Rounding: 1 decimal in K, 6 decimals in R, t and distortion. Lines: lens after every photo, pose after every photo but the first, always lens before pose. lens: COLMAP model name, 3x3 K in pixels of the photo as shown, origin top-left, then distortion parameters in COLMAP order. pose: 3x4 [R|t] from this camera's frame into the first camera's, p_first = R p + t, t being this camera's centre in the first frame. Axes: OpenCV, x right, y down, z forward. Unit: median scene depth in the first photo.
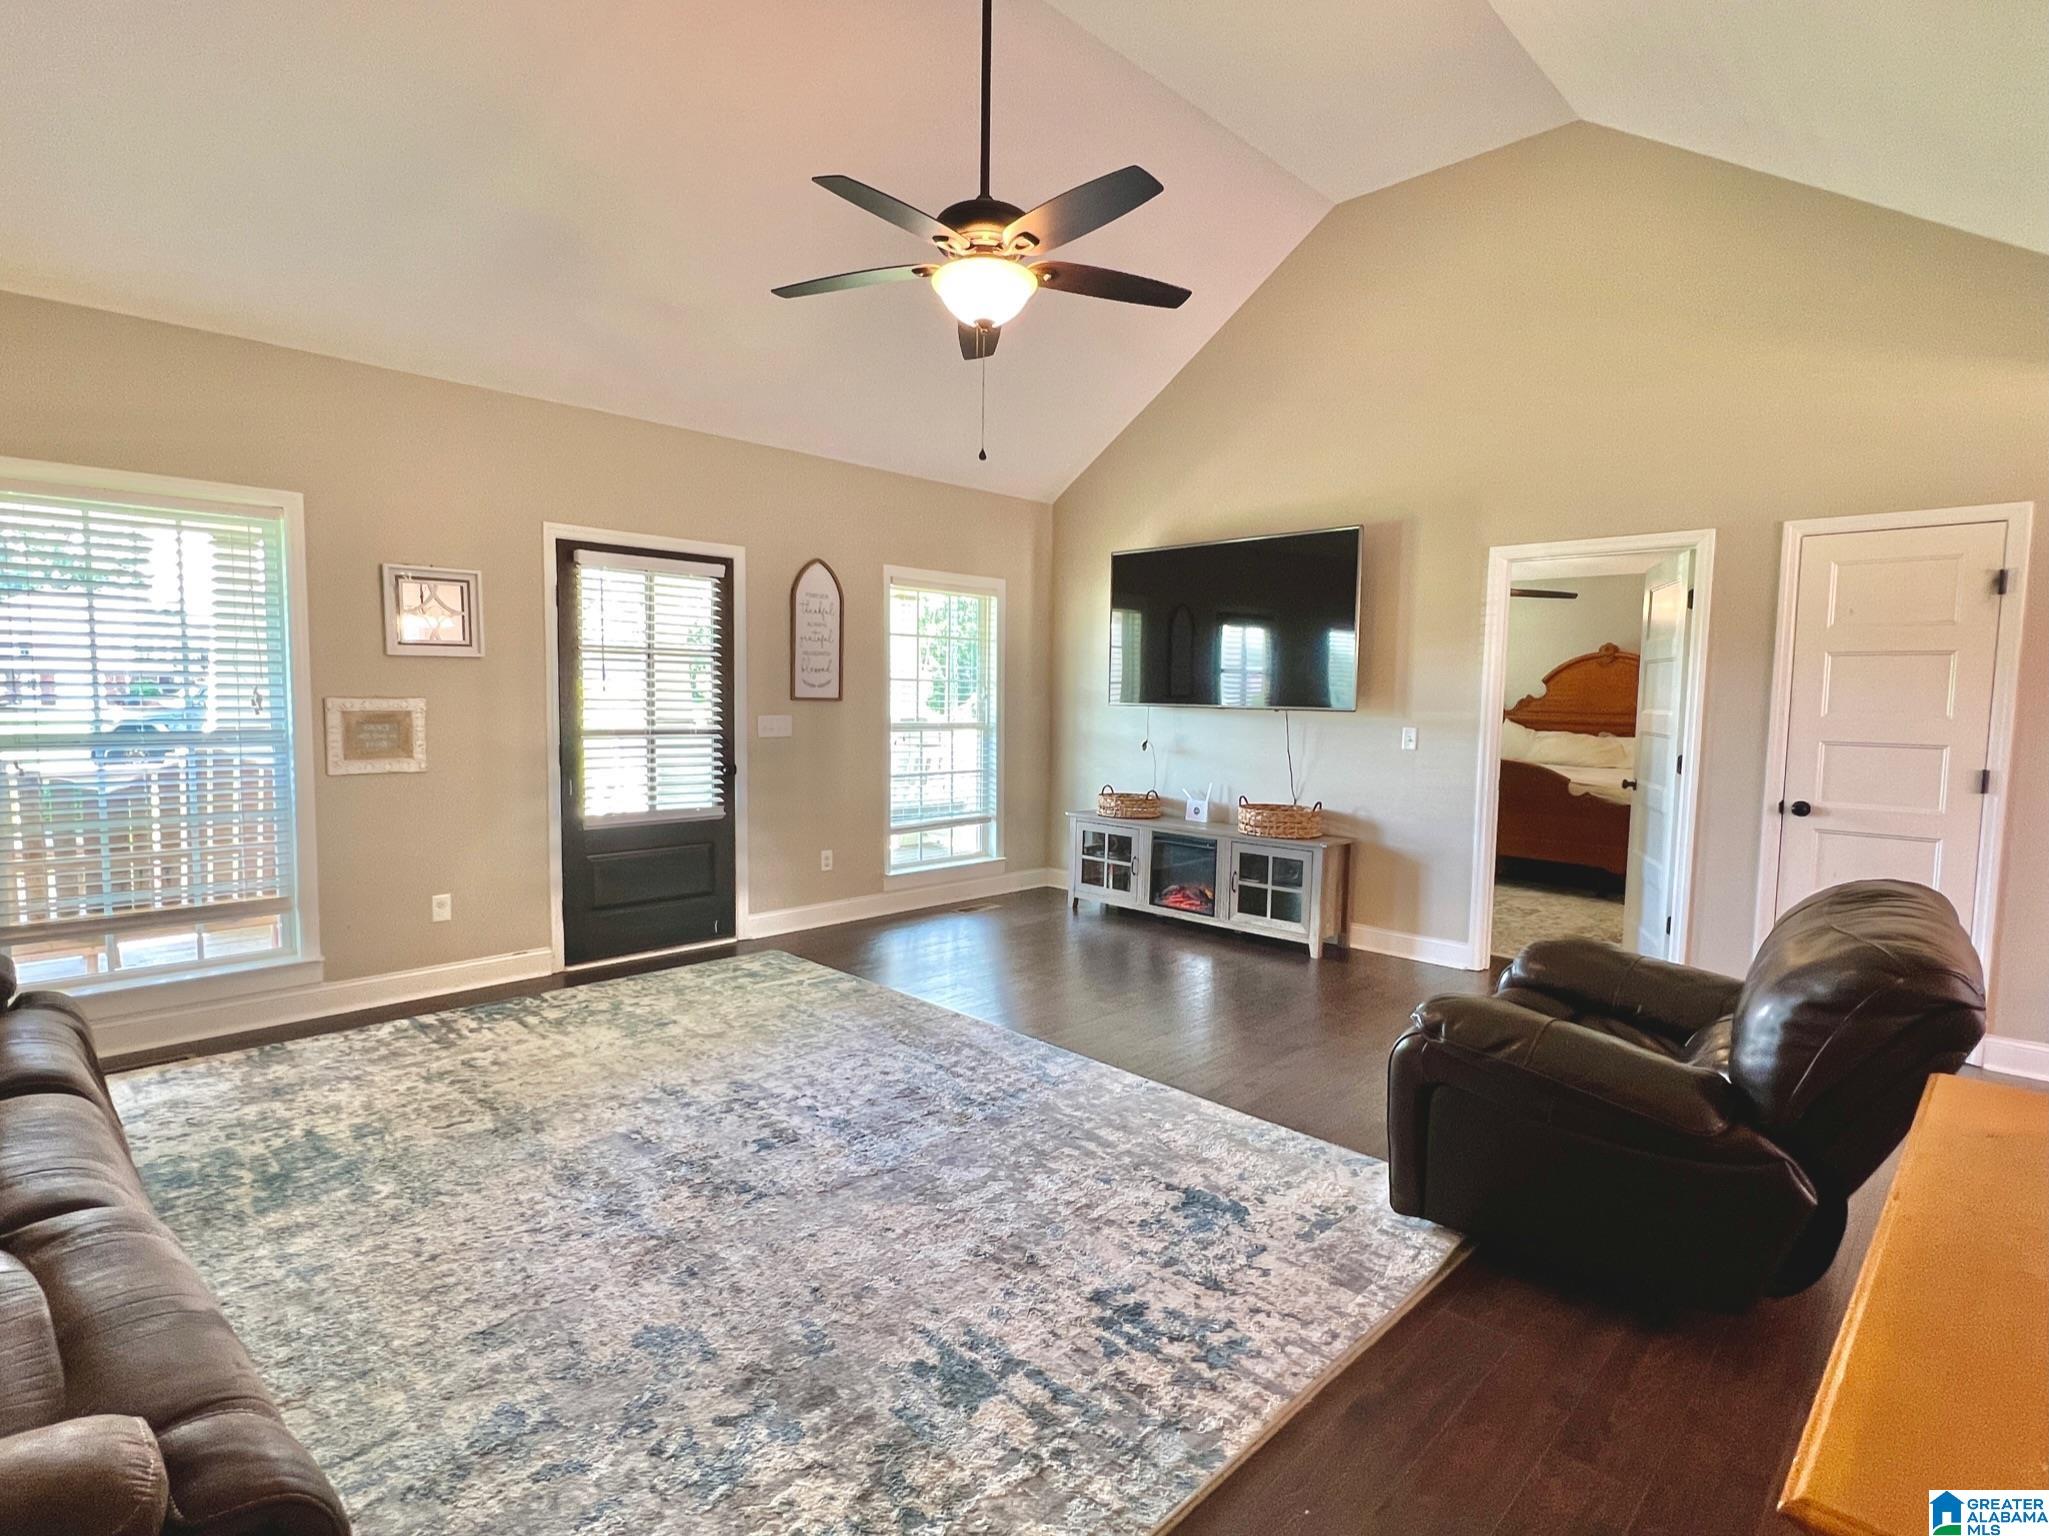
lens RADIAL K [[1026.9, 0, 1012.8], [0, 1026.9, 771.0], [0, 0, 1]] dist [-0.002884, -0.000244]
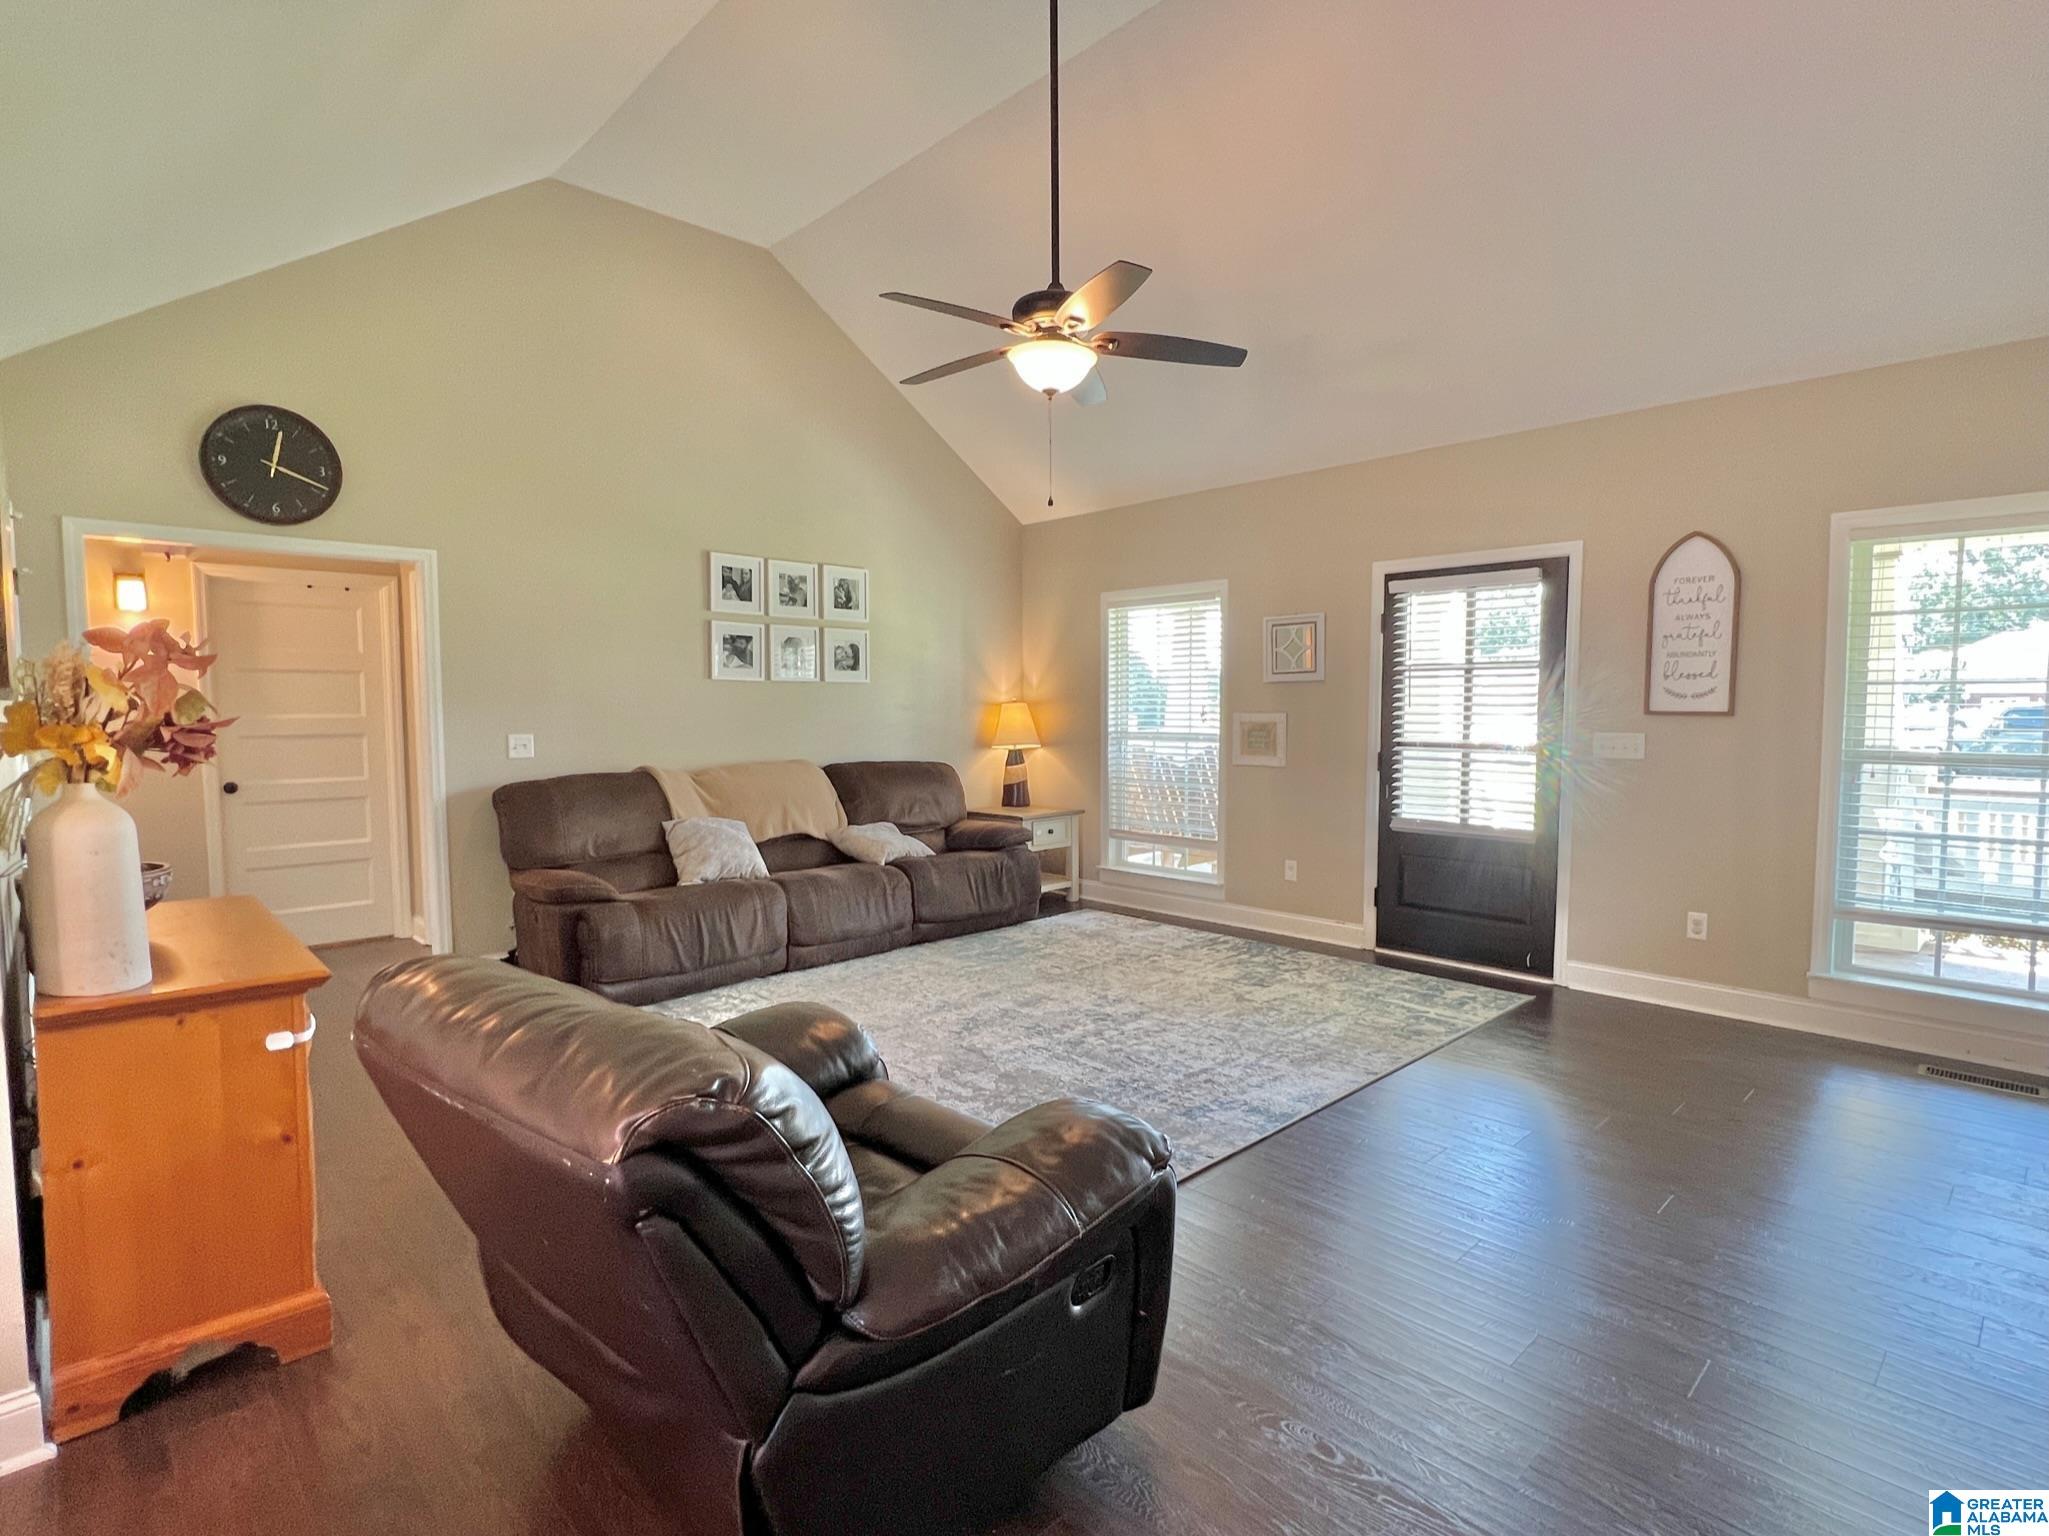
lens RADIAL K [[1026.9, 0, 1012.8], [0, 1026.9, 771.0], [0, 0, 1]] dist [-0.002884, -0.000244]
pose [[-0.030325, 0.052183, -0.998177, 0.818019], [-0.075246, 0.995683, 0.054339, -0.041918], [0.996704, 0.076756, -0.026267, 0.706838]]
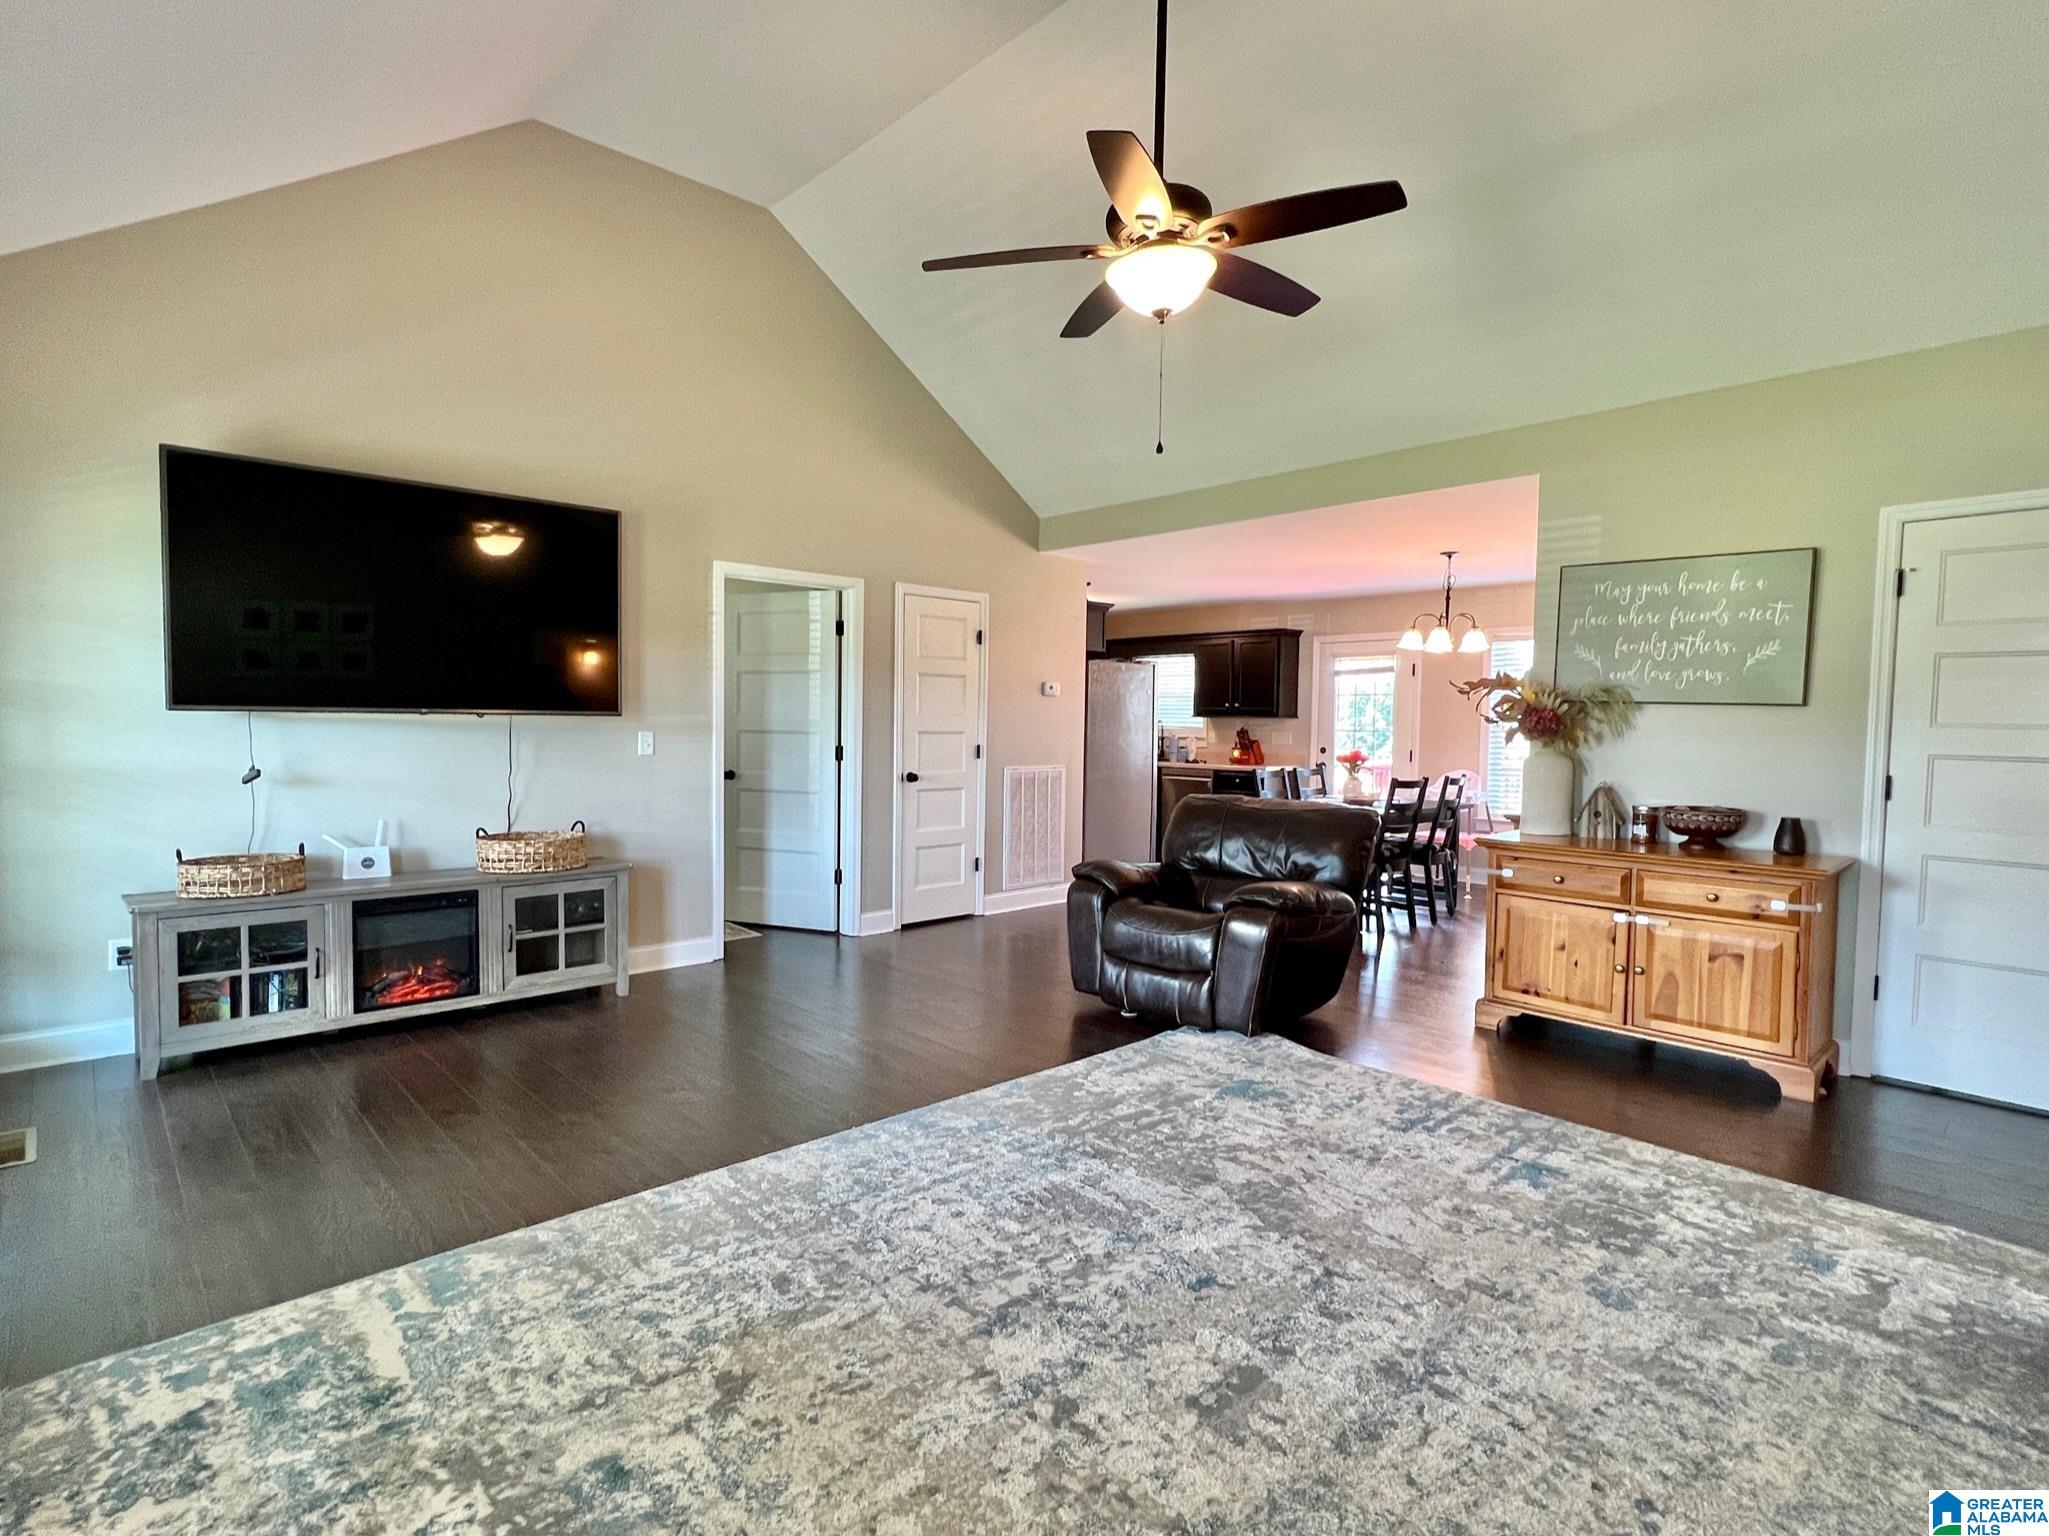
lens RADIAL K [[1026.9, 0, 1012.8], [0, 1026.9, 771.0], [0, 0, 1]] dist [-0.002884, -0.000244]
pose [[0.041883, -0.062307, 0.997178, -0.708846], [0.067074, 0.995977, 0.059415, -0.050603], [-0.996869, 0.064396, 0.045894, 0.777936]]
